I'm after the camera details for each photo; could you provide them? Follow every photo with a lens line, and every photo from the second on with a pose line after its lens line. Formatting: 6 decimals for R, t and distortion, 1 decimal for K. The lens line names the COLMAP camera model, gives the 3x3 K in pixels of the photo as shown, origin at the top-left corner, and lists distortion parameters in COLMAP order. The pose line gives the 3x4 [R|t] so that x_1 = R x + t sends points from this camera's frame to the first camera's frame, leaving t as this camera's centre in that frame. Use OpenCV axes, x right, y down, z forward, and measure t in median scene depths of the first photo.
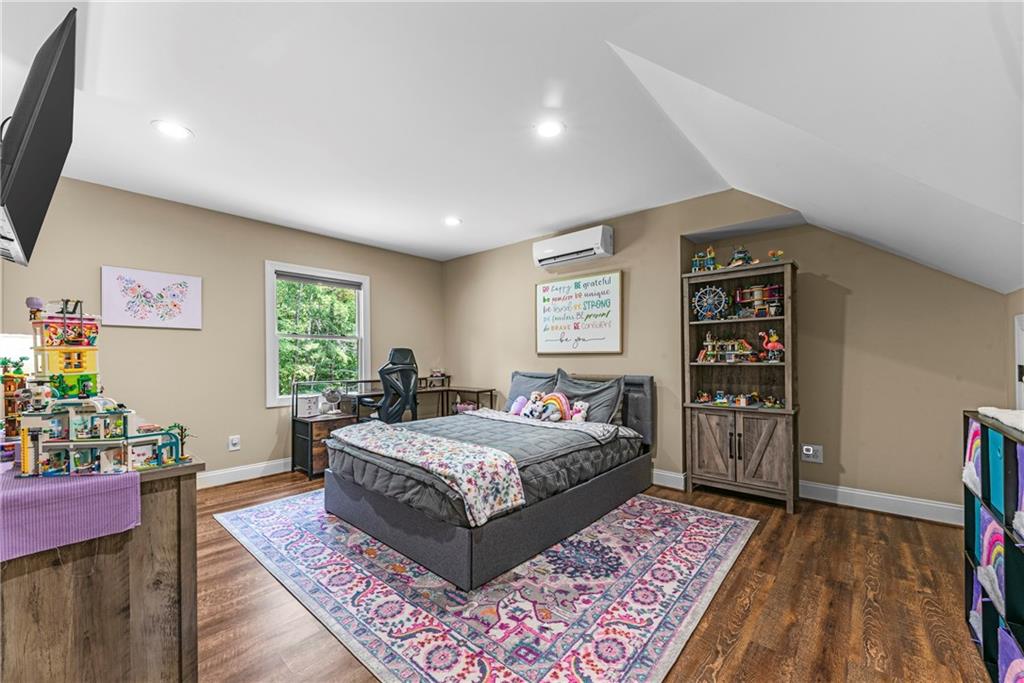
lens RADIAL K [[400.7, 0, 515.0], [0, 400.7, 358.9], [0, 0, 1]] dist [0.035461, 0.000071]
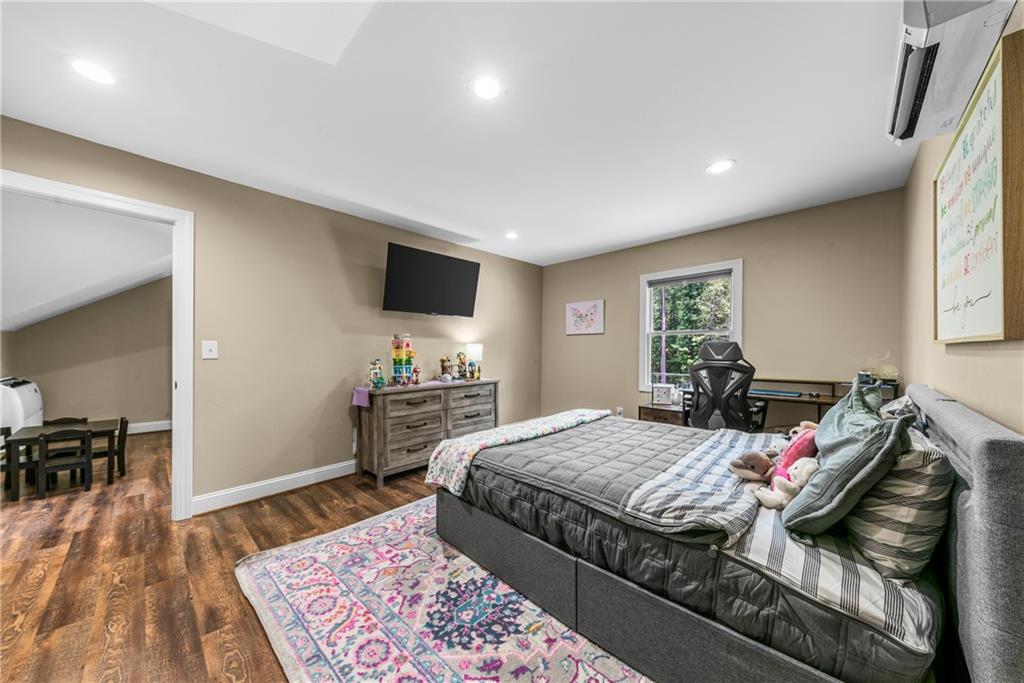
lens RADIAL K [[347.3, 0, 516.8], [0, 347.3, 353.4], [0, 0, 1]] dist [0.017953, -0.000112]
pose [[-0.034337, 0.009132, -0.999369, 0.937865], [-0.002364, 0.999955, 0.009219, -0.012898], [0.999408, 0.002679, -0.034314, 1.227149]]
